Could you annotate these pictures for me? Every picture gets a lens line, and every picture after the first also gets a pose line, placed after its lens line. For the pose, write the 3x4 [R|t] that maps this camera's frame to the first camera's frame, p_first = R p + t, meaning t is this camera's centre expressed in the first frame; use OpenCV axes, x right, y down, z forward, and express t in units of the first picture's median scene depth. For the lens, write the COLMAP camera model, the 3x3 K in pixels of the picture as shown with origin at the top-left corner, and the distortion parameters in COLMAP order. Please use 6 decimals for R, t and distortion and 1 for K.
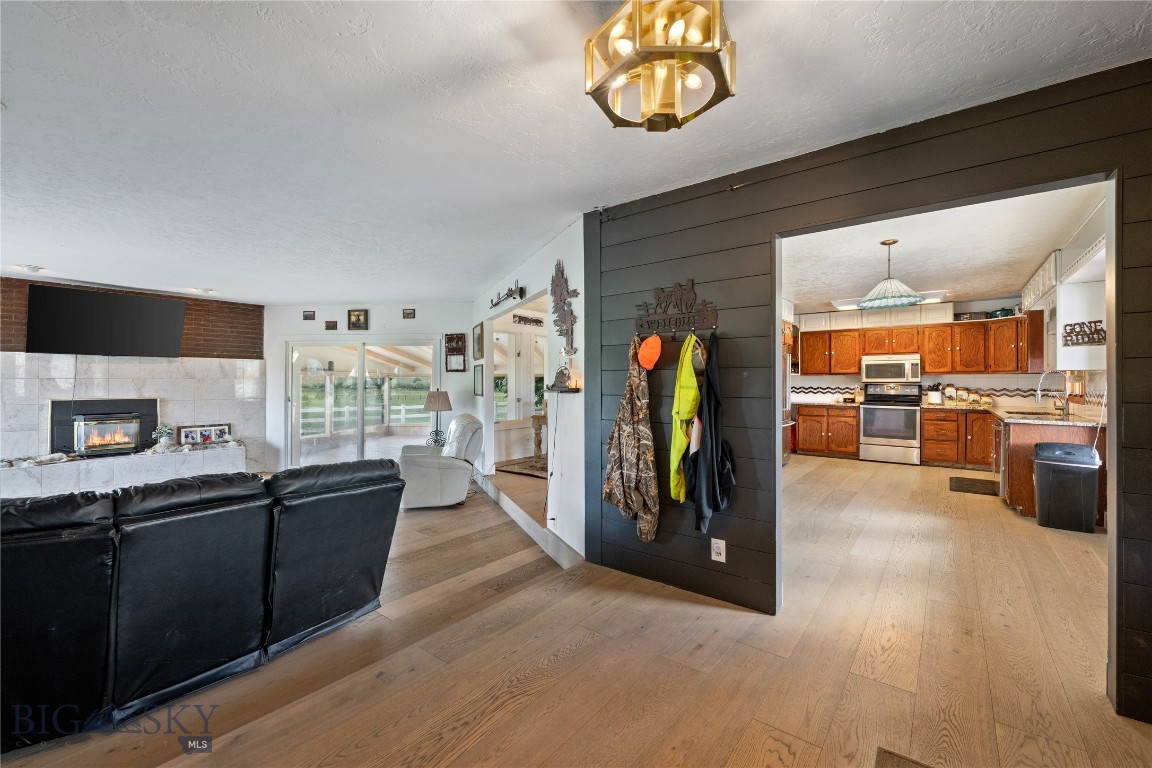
lens RADIAL K [[478.3, 0, 551.3], [0, 478.3, 382.1], [0, 0, 1]] dist [0.000890, 0.000120]
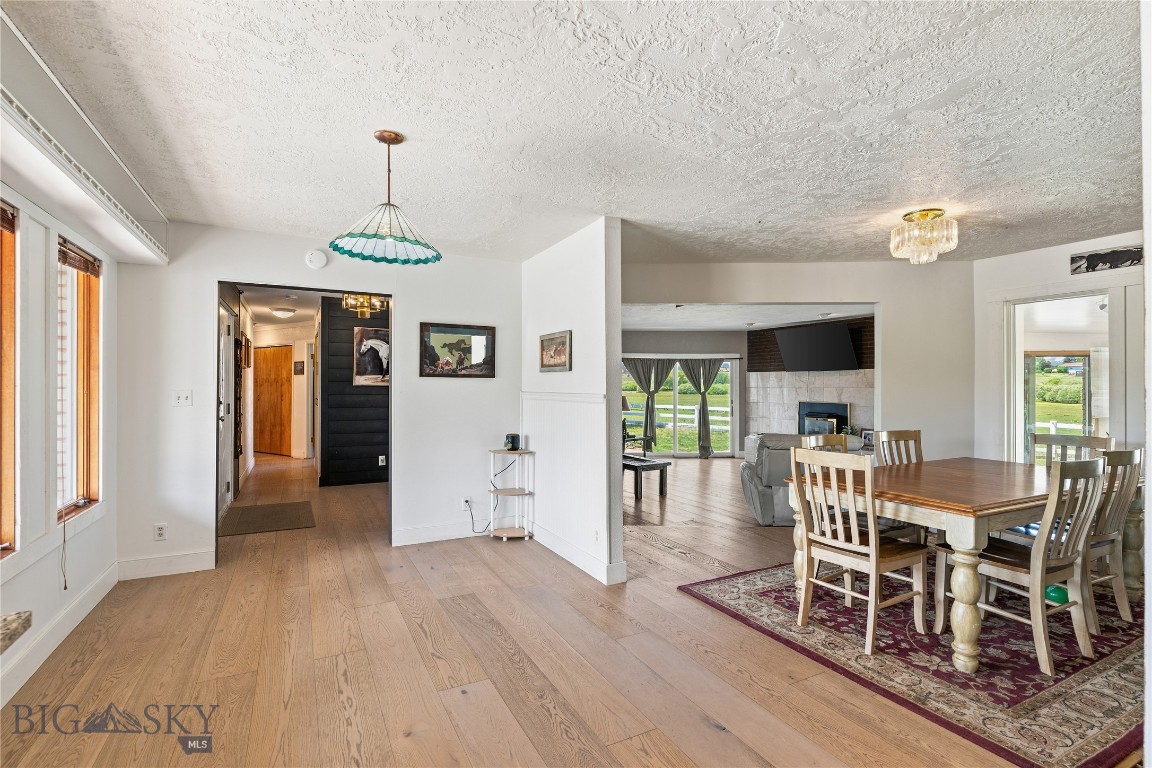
lens RADIAL K [[541.9, 0, 576.0], [0, 541.9, 384.0], [0, 0, 1]] dist [-0.001398, -0.000194]
pose [[-0.389315, -0.003176, -0.921099, 0.664700], [-0.005862, 0.999982, -0.000970, -0.009581], [0.921086, 0.005021, -0.389327, 0.803392]]
